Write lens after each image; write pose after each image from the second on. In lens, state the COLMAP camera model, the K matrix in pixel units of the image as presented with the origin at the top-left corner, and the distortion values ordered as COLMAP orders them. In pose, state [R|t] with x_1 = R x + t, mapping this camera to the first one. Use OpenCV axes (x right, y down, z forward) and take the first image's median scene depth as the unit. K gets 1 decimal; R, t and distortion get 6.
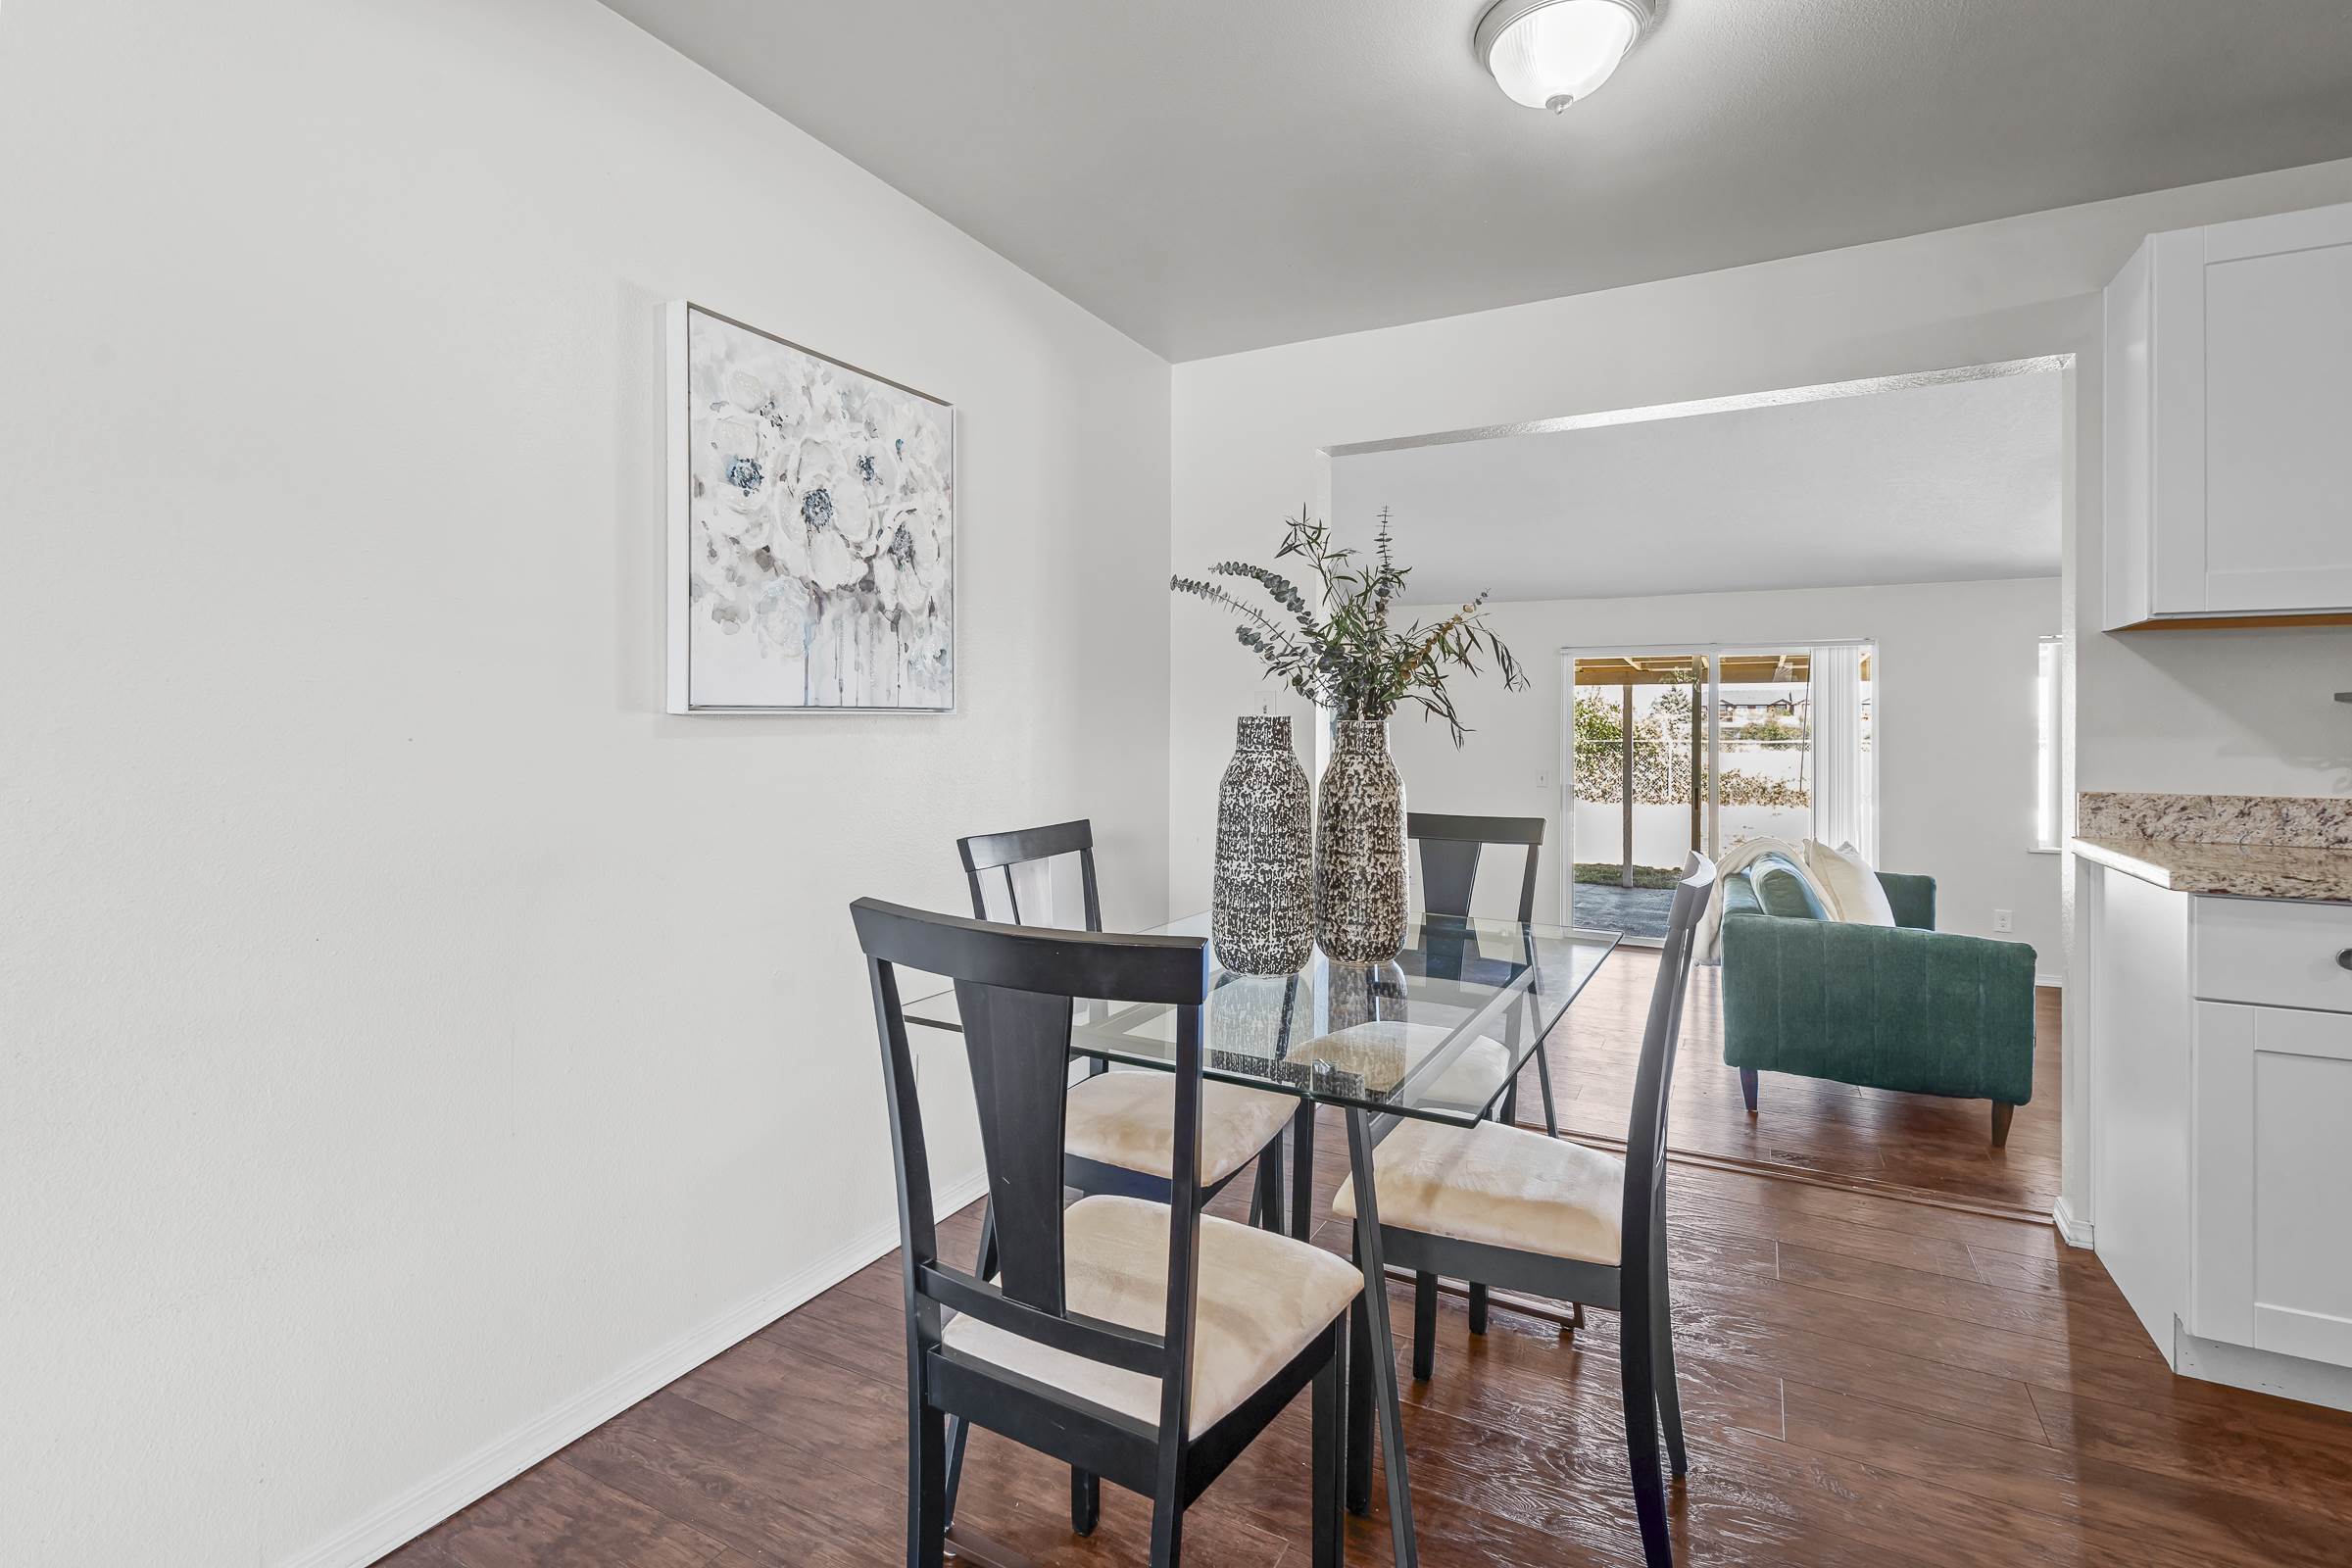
lens RADIAL K [[1092.7, 0, 1171.0], [0, 1092.7, 735.2], [0, 0, 1]] dist [-0.000606, 0.000226]
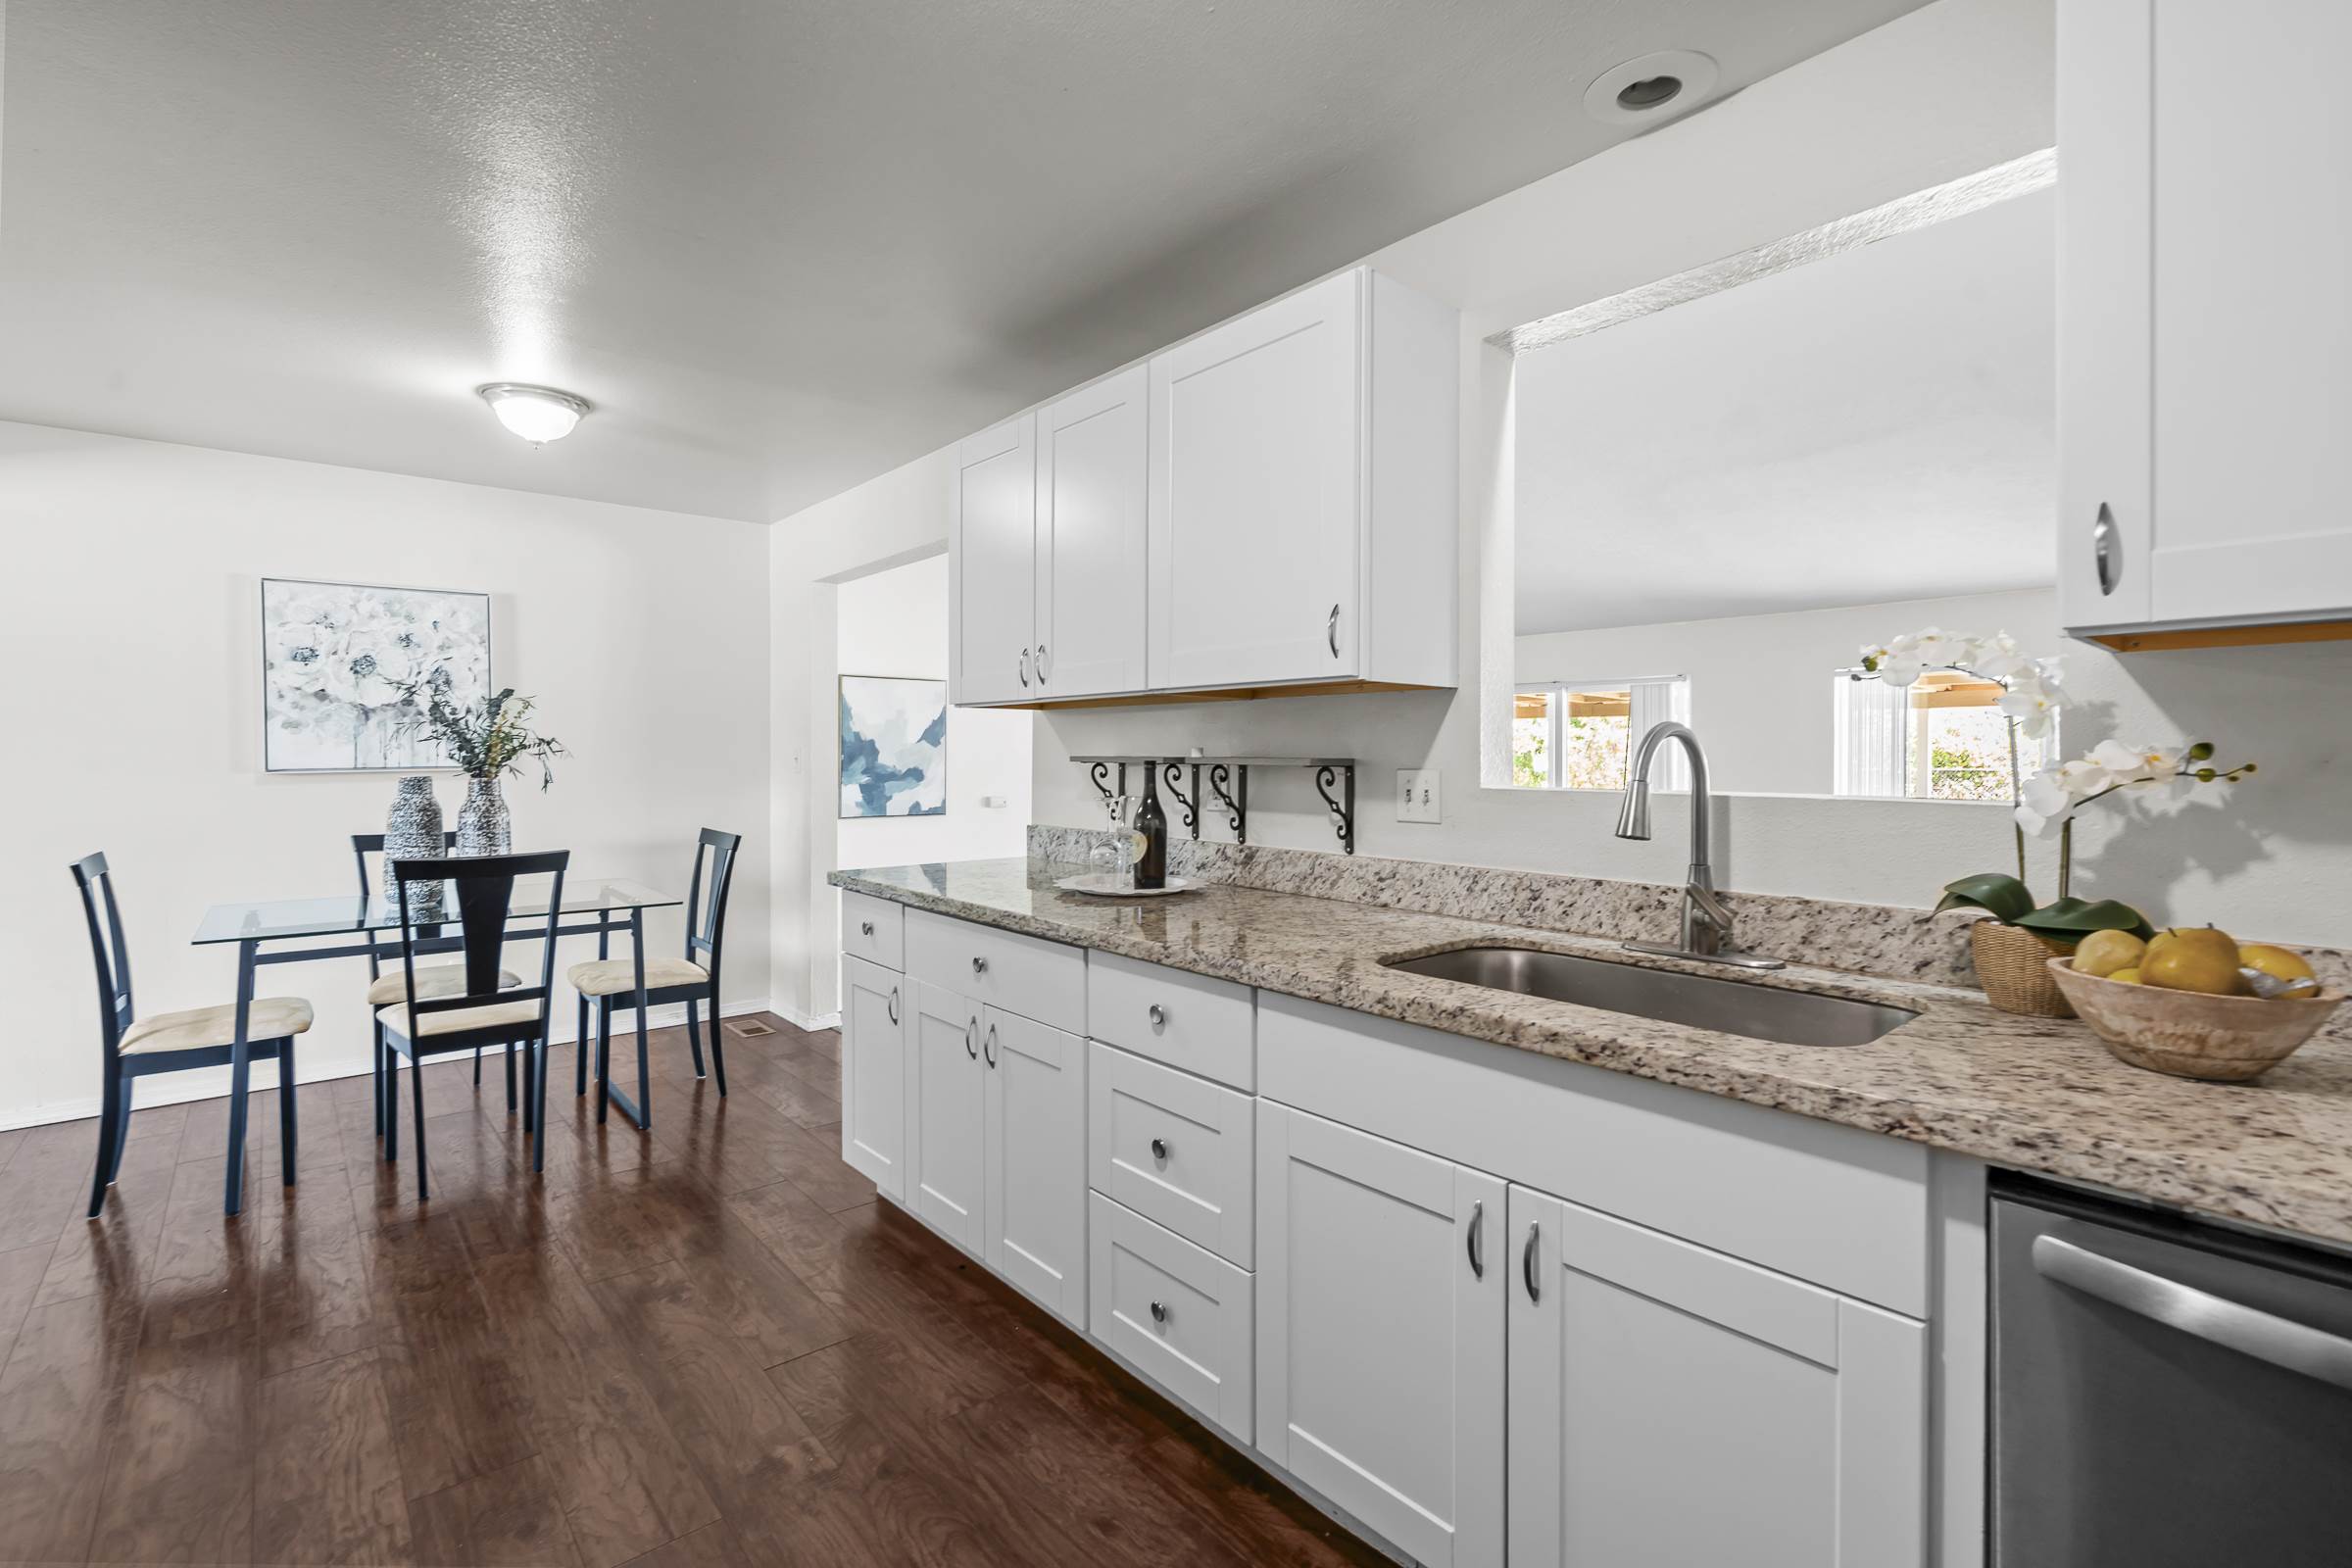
lens RADIAL K [[1071.9, 0, 1176.0], [0, 1071.9, 784.0], [0, 0, 1]] dist [-0.001191, 0.000033]
pose [[0.930505, 0.004582, -0.366250, 1.646537], [0.003230, 0.999780, 0.020714, -0.031066], [0.366265, -0.020457, 0.930286, -0.237062]]
